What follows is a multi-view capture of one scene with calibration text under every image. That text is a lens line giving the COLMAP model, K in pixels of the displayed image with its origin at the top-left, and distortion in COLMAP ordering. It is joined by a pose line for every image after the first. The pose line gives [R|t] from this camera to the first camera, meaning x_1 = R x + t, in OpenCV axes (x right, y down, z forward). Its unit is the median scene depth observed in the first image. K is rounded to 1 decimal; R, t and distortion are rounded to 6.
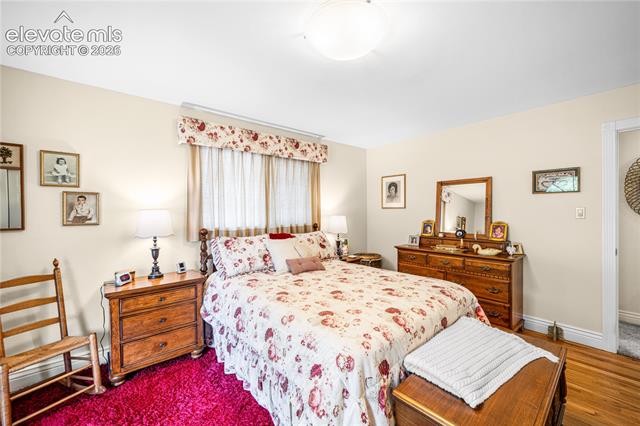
lens RADIAL K [[259.5, 0, 318.4], [0, 259.5, 206.3], [0, 0, 1]] dist [0.000269, -0.000060]
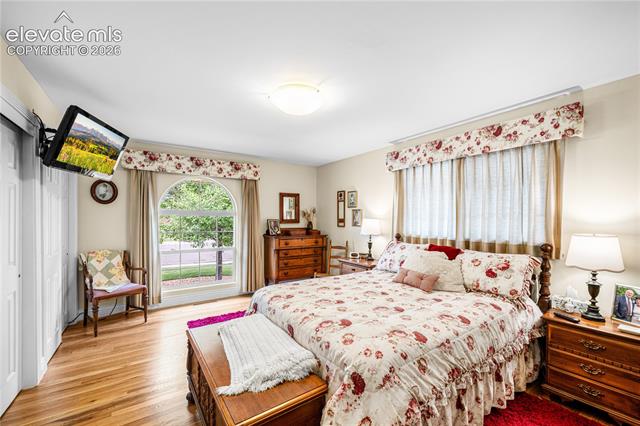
lens RADIAL K [[253.0, 0, 322.8], [0, 253.0, 218.9], [0, 0, 1]] dist [0.000518, 0.000071]
pose [[-0.074899, 0.003665, -0.997184, 0.885405], [0.005917, 0.999977, 0.003231, 0.007432], [0.997174, -0.005658, -0.074919, 0.741710]]
